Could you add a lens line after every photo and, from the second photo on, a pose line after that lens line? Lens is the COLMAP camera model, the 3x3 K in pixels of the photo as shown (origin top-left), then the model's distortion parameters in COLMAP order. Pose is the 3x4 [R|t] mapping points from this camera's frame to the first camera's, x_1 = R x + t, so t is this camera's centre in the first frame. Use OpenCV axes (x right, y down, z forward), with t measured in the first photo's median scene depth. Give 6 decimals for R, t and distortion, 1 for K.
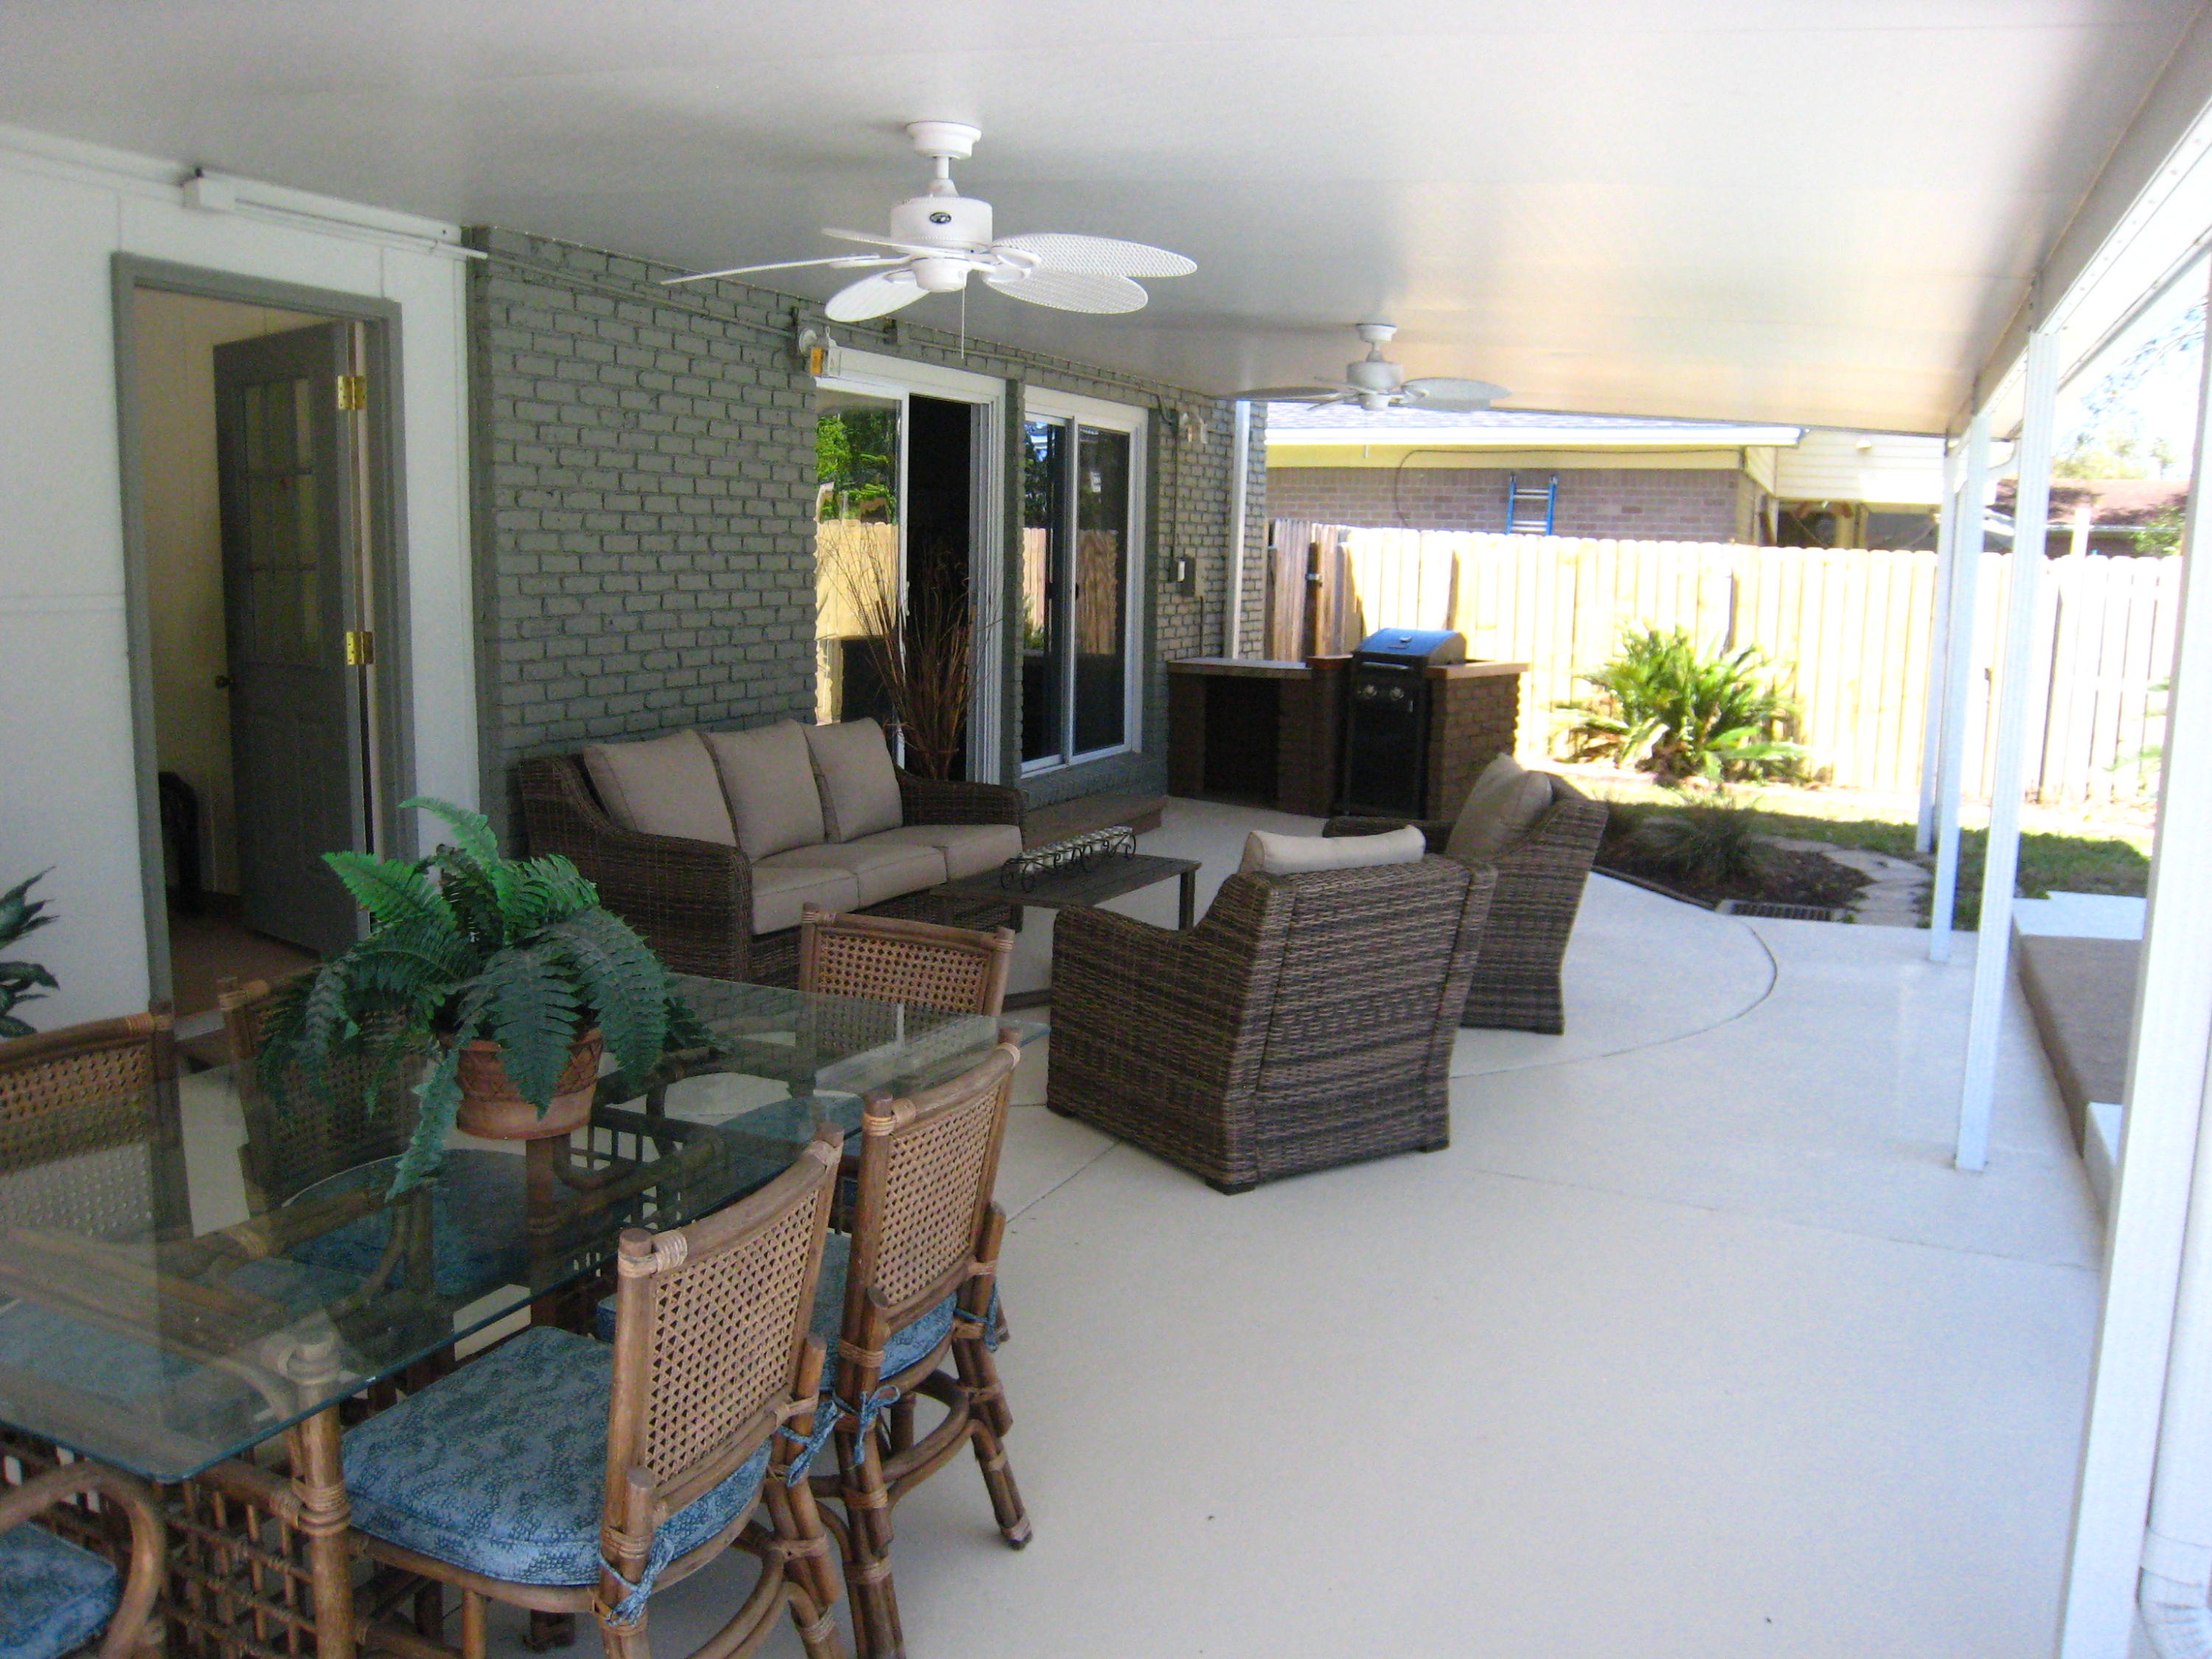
lens RADIAL K [[1878.6, 0, 1091.3], [0, 1878.6, 833.8], [0, 0, 1]] dist [-0.096390, 0.003731]
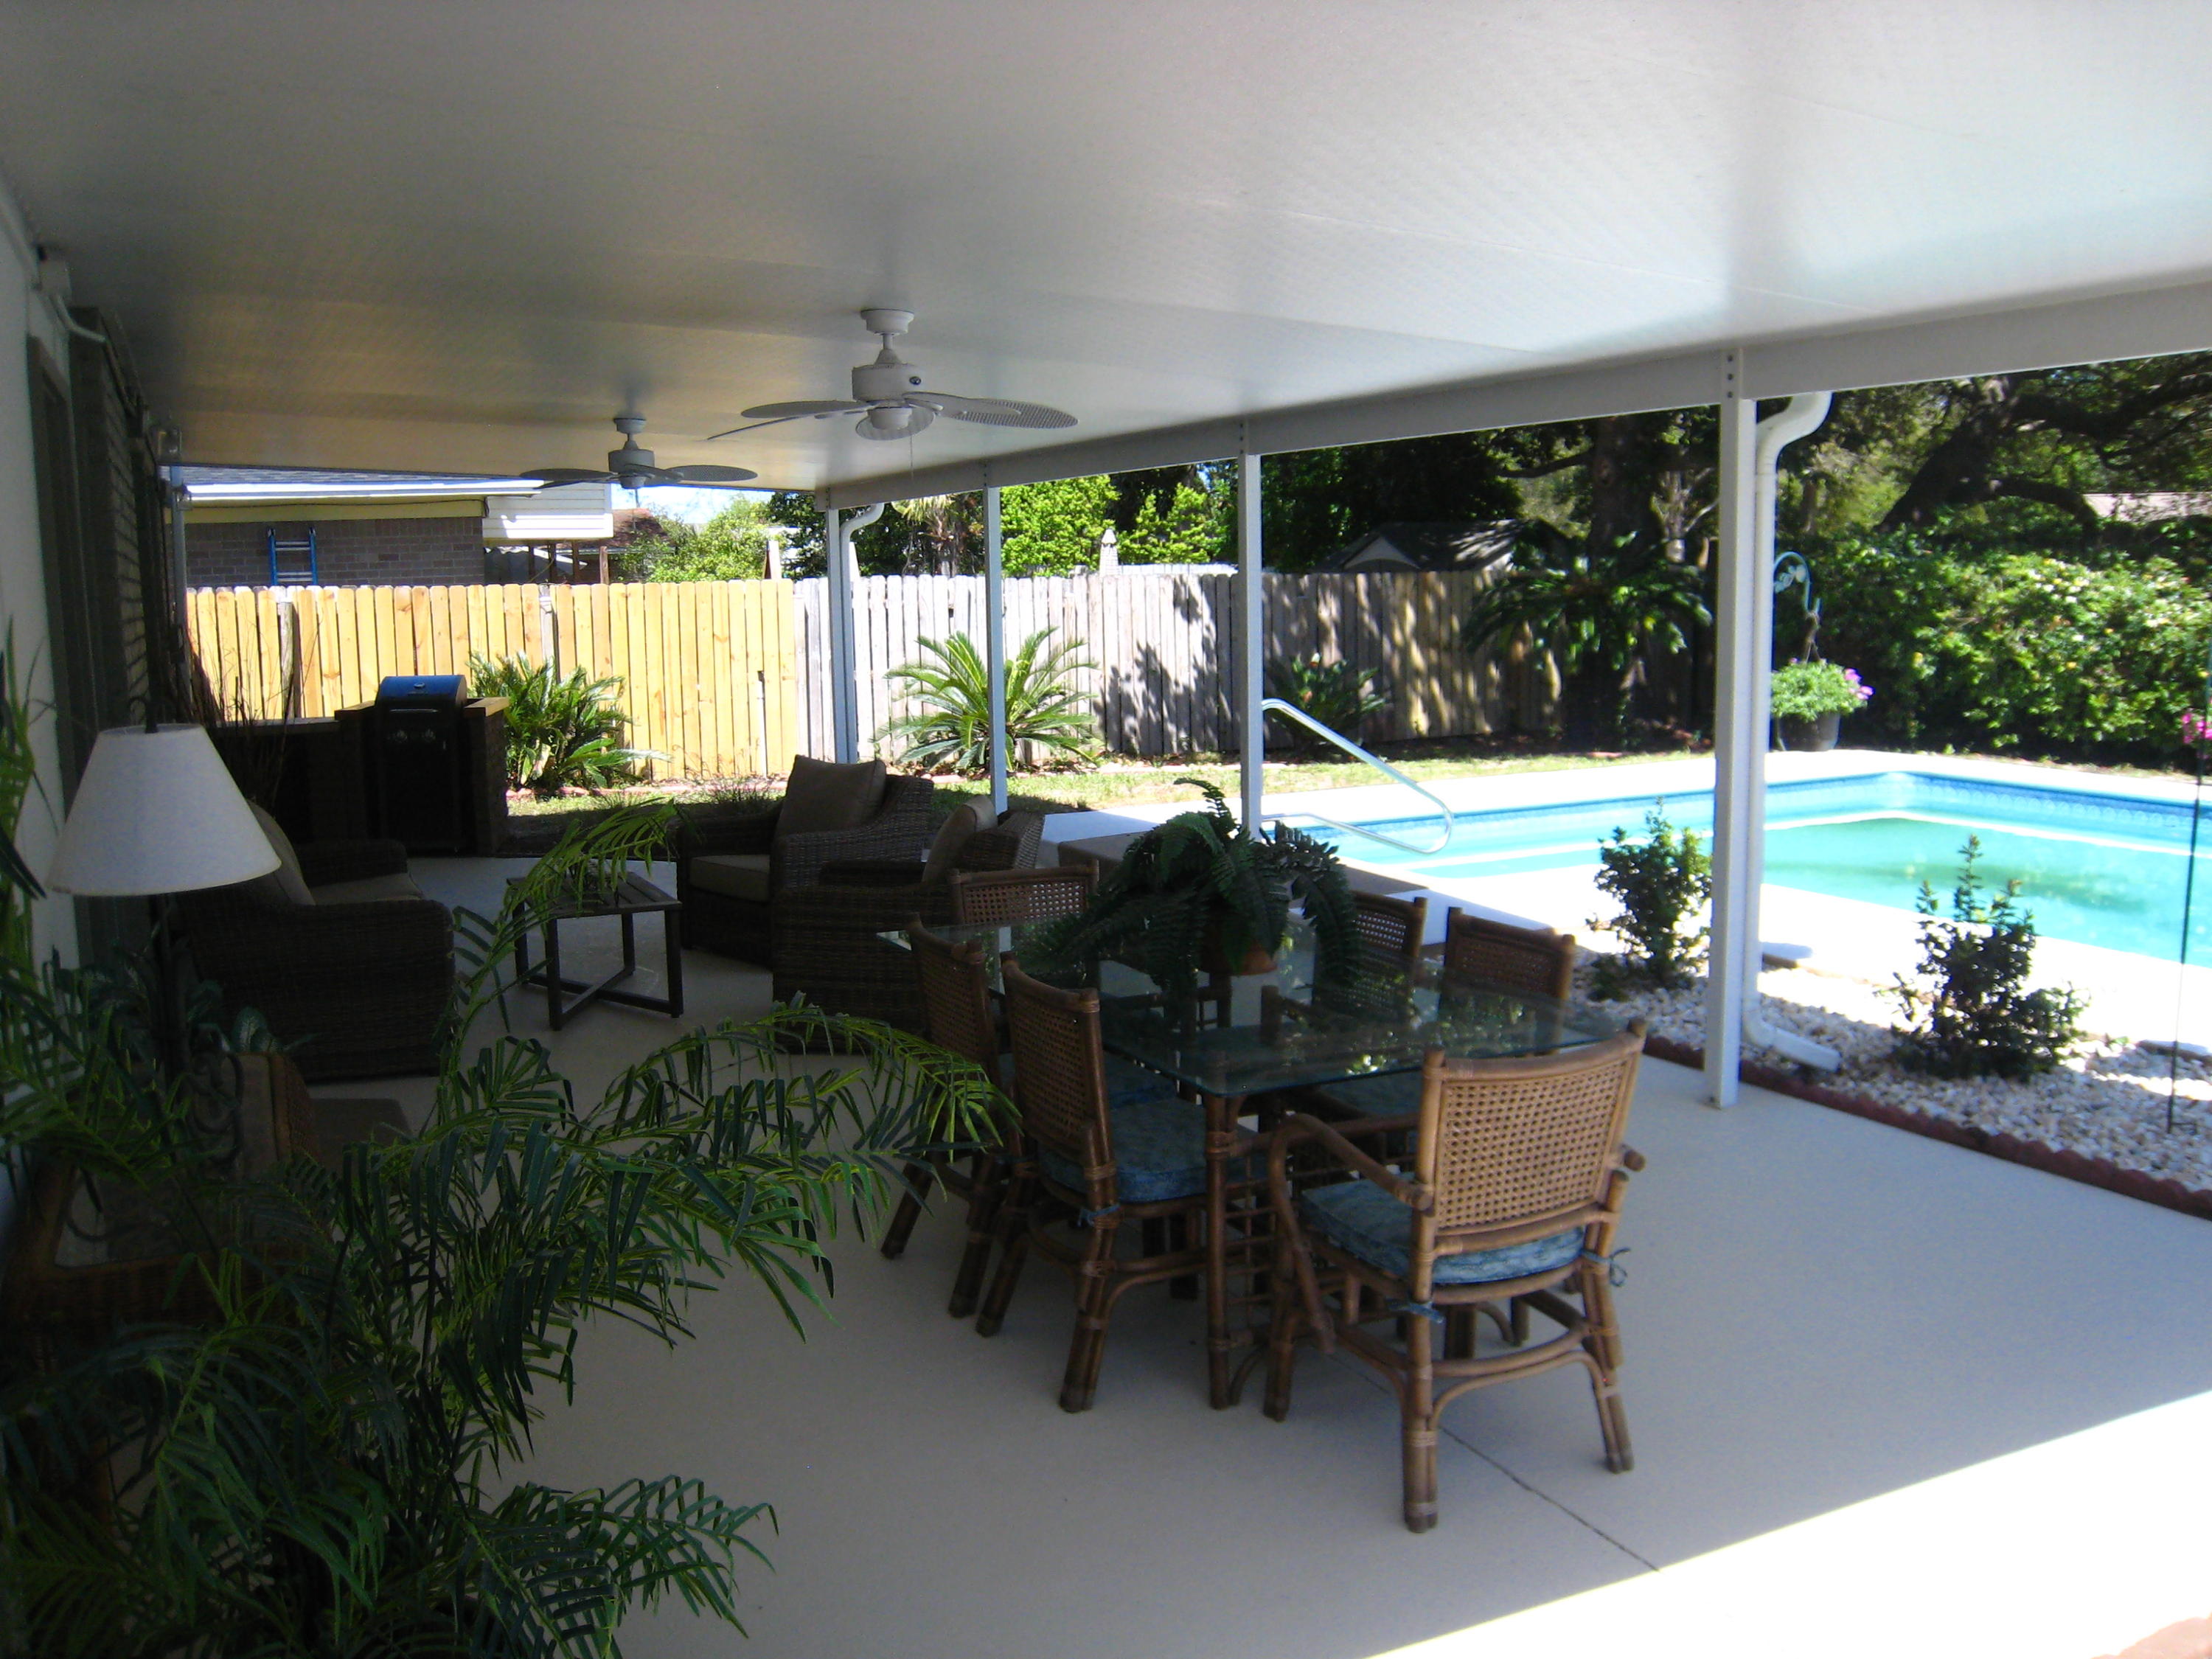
lens RADIAL K [[1878.6, 0, 1091.3], [0, 1878.6, 833.8], [0, 0, 1]] dist [-0.096390, 0.003731]
pose [[0.667310, -0.136347, 0.732193, -0.341679], [0.147273, 0.987845, 0.049732, -0.012801], [-0.730074, 0.074645, 0.679279, -0.019448]]
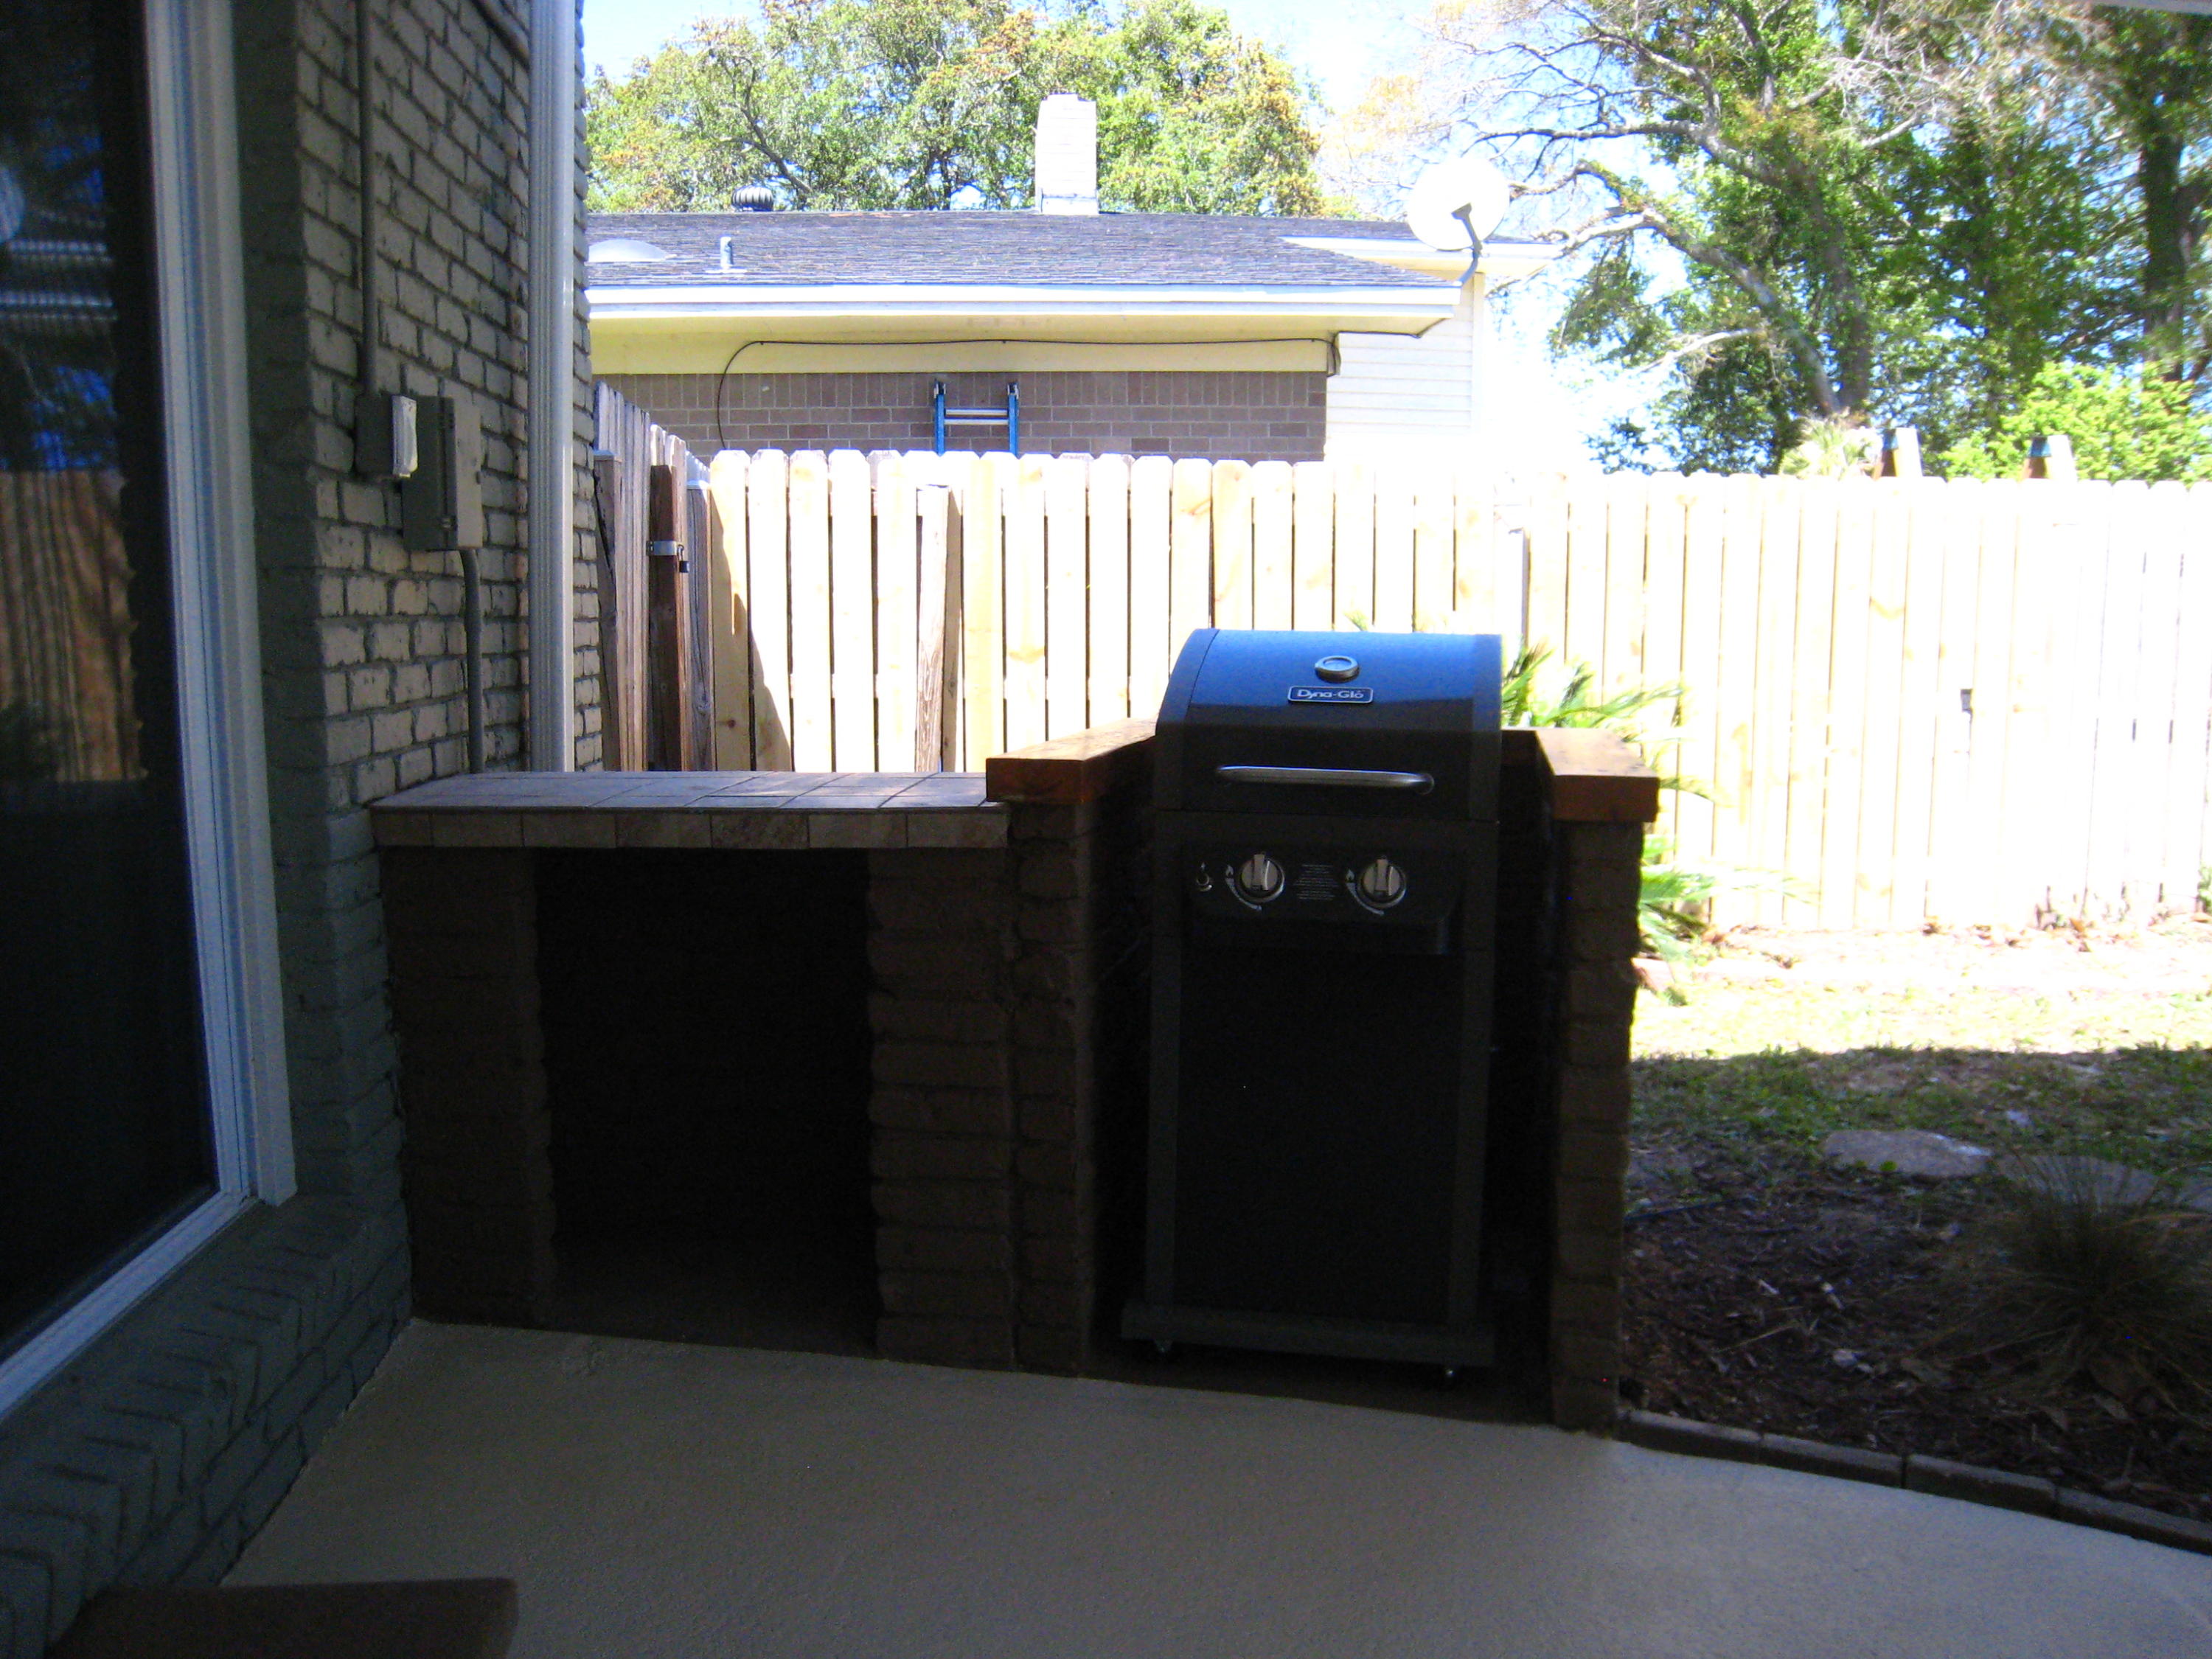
lens RADIAL K [[1878.6, 0, 1091.3], [0, 1878.6, 833.8], [0, 0, 1]] dist [-0.096390, 0.003731]
pose [[0.891472, -0.076269, 0.446610, 0.015078], [0.089559, 0.995944, -0.008688, -0.073689], [-0.444136, 0.047743, 0.894686, 0.704526]]
